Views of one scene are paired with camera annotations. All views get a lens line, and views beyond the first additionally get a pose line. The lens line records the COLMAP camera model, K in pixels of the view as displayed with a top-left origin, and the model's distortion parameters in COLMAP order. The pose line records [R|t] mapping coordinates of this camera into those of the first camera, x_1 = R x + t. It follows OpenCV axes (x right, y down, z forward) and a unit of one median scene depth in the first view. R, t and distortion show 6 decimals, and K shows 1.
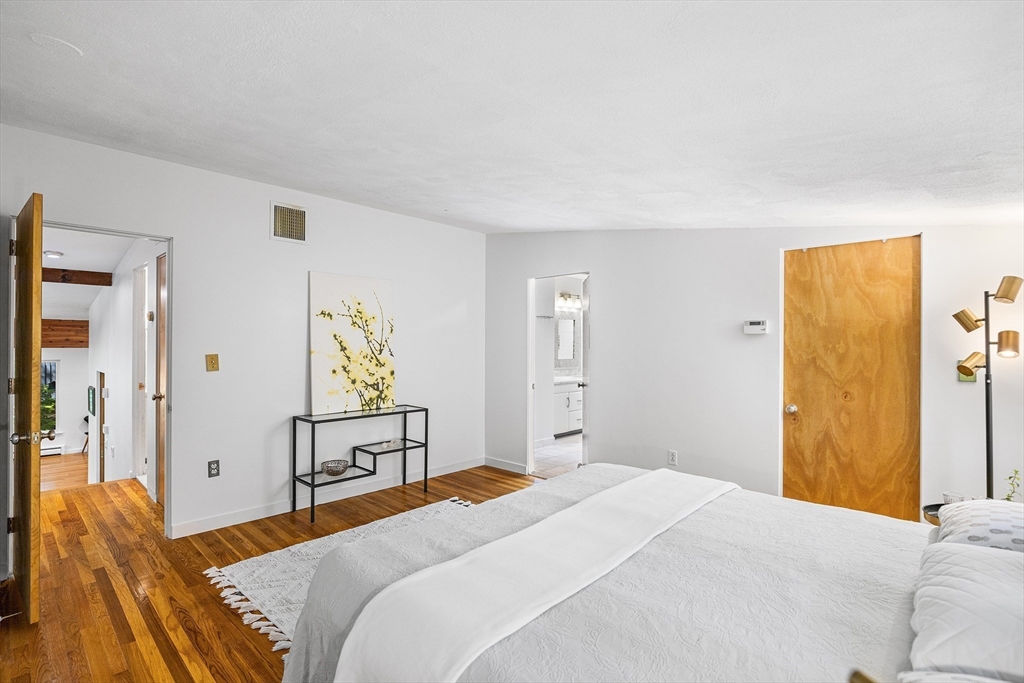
lens RADIAL K [[488.2, 0, 514.7], [0, 488.2, 337.1], [0, 0, 1]] dist [0.000577, 0.000351]
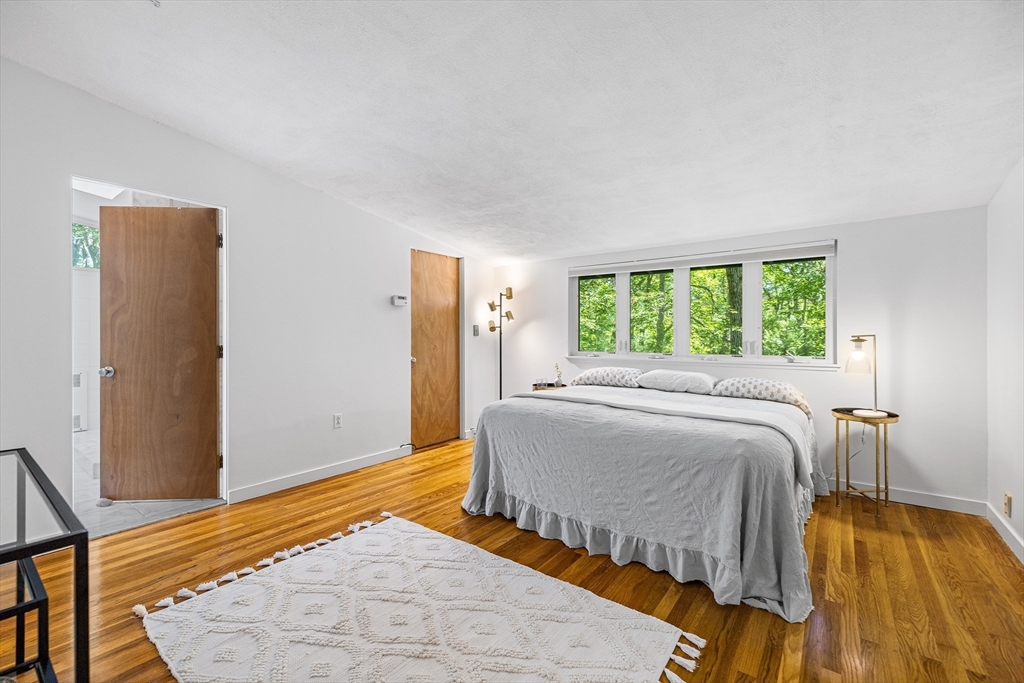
lens RADIAL K [[427.6, 0, 514.9], [0, 427.6, 341.3], [0, 0, 1]] dist [0.000284, 0.000011]
pose [[-0.125430, -0.009231, 0.992060, -0.748809], [-0.005090, 0.999950, 0.008661, 0.084314], [-0.992089, -0.003964, -0.125471, 0.906966]]
